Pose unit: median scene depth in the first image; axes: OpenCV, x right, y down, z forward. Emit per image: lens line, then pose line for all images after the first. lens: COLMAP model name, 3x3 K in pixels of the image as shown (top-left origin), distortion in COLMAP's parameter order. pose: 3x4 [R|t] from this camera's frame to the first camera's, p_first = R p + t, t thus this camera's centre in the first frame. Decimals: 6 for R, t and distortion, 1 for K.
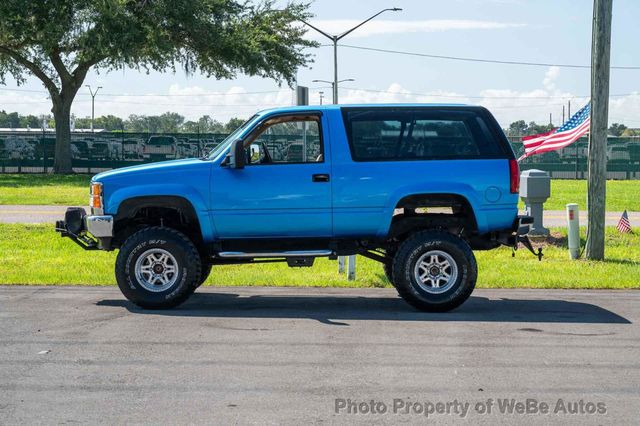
lens RADIAL K [[1308.1, 0, 320.0], [0, 1308.1, 213.0], [0, 0, 1]] dist [0.033150, -0.130787]
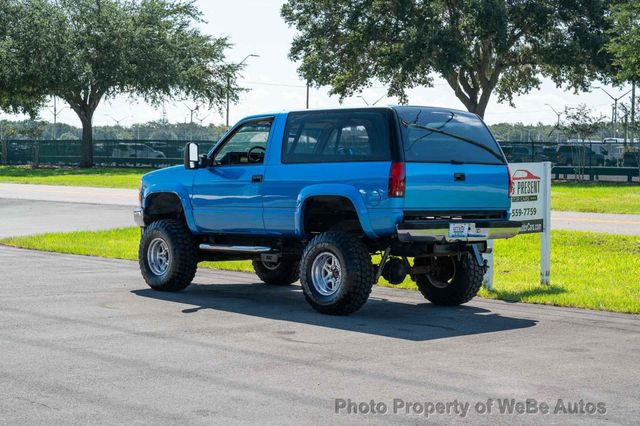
lens RADIAL K [[1308.1, 0, 320.0], [0, 1308.1, 213.0], [0, 0, 1]] dist [0.033150, -0.130787]
pose [[0.673834, 0.029409, -0.738297, 0.815490], [-0.038921, 0.999233, 0.004280, -0.005517], [0.737857, 0.025851, 0.674462, 0.317087]]
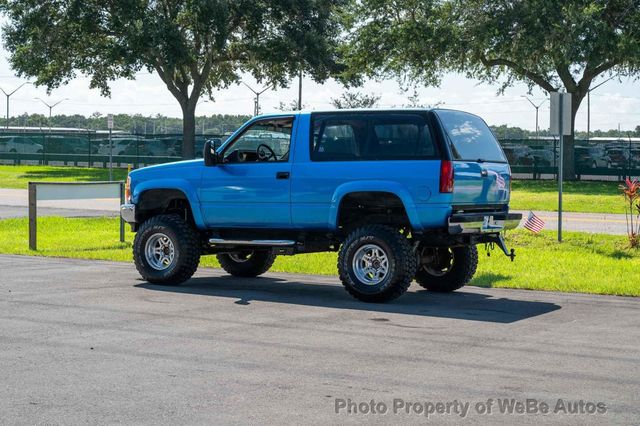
lens RADIAL K [[1308.1, 0, 320.0], [0, 1308.1, 213.0], [0, 0, 1]] dist [0.033150, -0.130787]
pose [[0.859959, 0.027449, -0.509624, 0.594398], [-0.031539, 0.999502, 0.000614, 0.003298], [0.509388, 0.015545, 0.860397, 0.052800]]
